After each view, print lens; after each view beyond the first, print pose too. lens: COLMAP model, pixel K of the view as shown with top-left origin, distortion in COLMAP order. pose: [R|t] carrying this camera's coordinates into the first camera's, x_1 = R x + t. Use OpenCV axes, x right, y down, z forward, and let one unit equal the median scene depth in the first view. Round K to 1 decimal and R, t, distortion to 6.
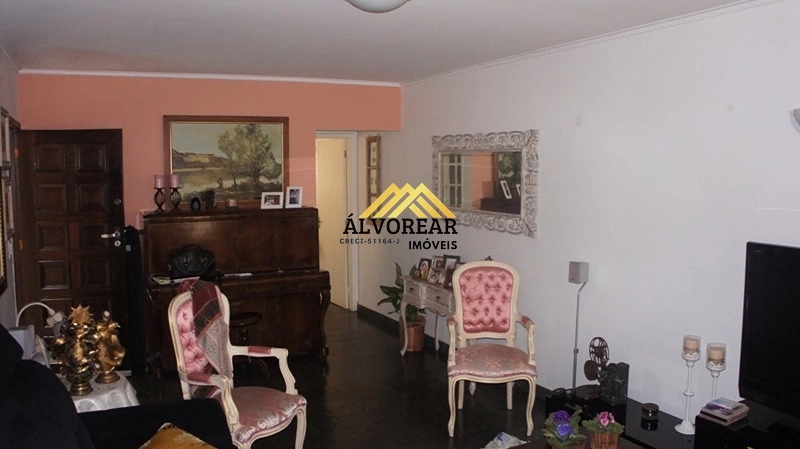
lens RADIAL K [[619.8, 0, 405.6], [0, 619.8, 213.3], [0, 0, 1]] dist [-0.183518, 0.125194]
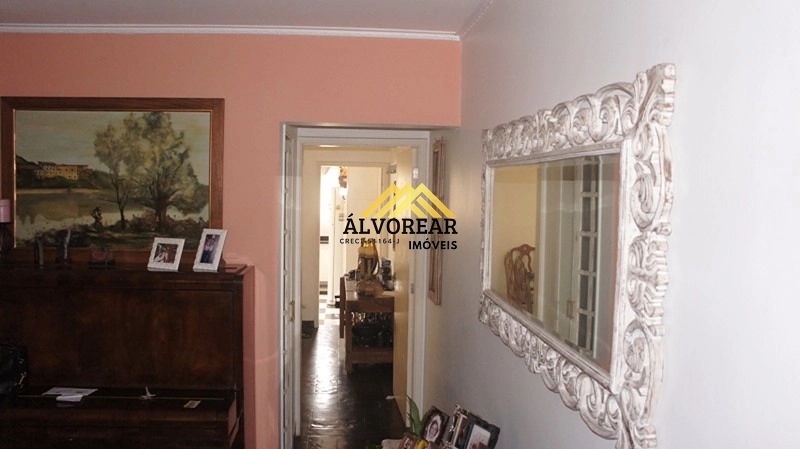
lens RADIAL K [[619.8, 0, 405.6], [0, 619.8, 213.3], [0, 0, 1]] dist [-0.183518, 0.125194]
pose [[0.925138, 0.037086, -0.377815, 0.167865], [-0.053721, 0.997991, -0.033583, -0.049156], [0.375810, 0.051365, 0.925272, 0.592276]]
